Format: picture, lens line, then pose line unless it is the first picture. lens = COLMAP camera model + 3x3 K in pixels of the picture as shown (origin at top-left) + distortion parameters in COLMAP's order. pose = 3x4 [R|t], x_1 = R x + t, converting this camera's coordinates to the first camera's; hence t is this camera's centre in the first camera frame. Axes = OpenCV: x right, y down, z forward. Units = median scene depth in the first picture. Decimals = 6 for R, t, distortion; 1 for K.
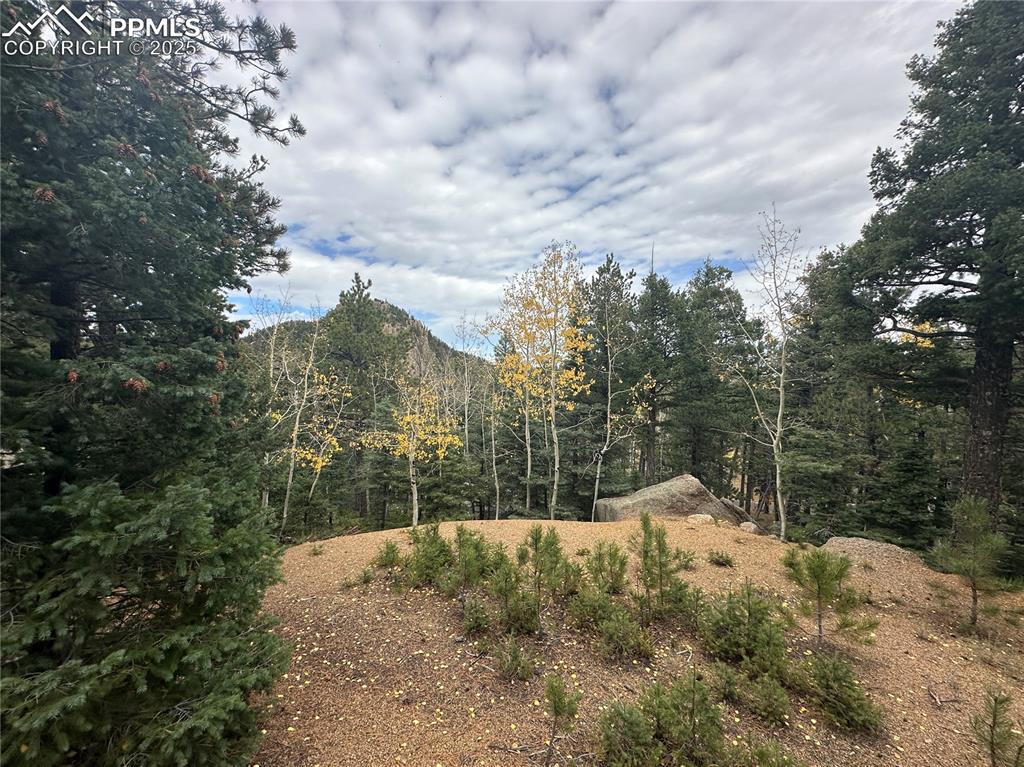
lens RADIAL K [[410.3, 0, 513.6], [0, 410.3, 385.3], [0, 0, 1]] dist [-0.013951, -0.000278]
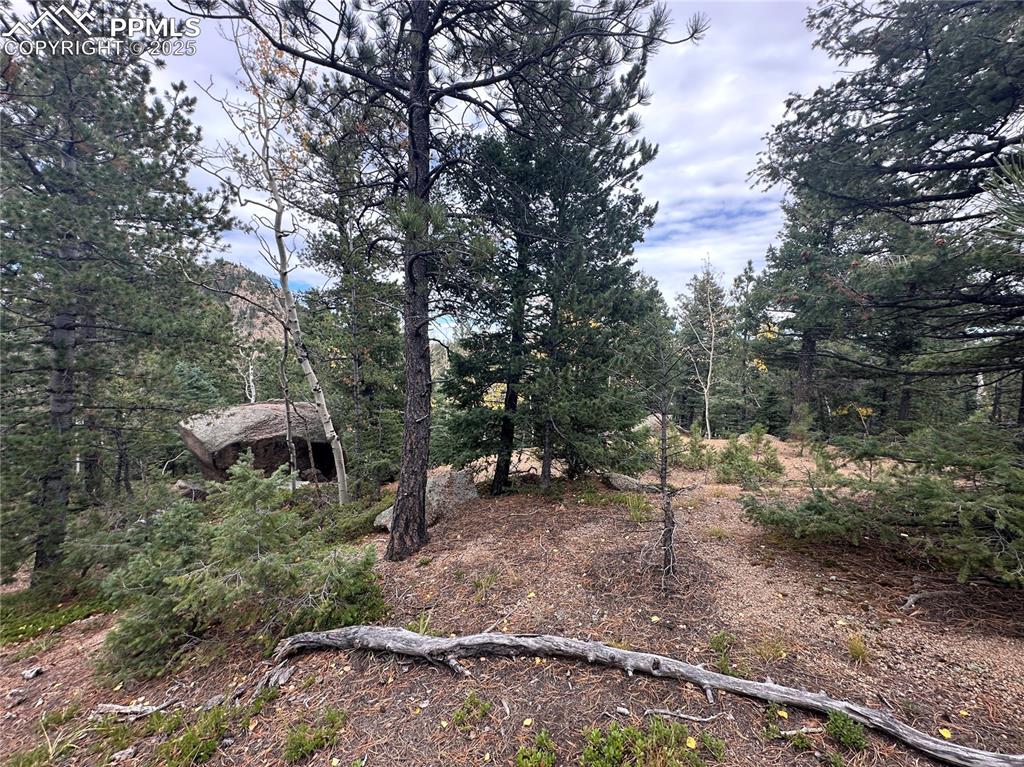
lens RADIAL K [[410.3, 0, 511.8], [0, 410.3, 385.2], [0, 0, 1]] dist [-0.013951, -0.000278]
pose [[0.953459, -0.022809, 0.300658, -0.858791], [0.004723, 0.998142, 0.060743, 0.001601], [-0.301484, -0.056496, 0.951796, -0.540364]]
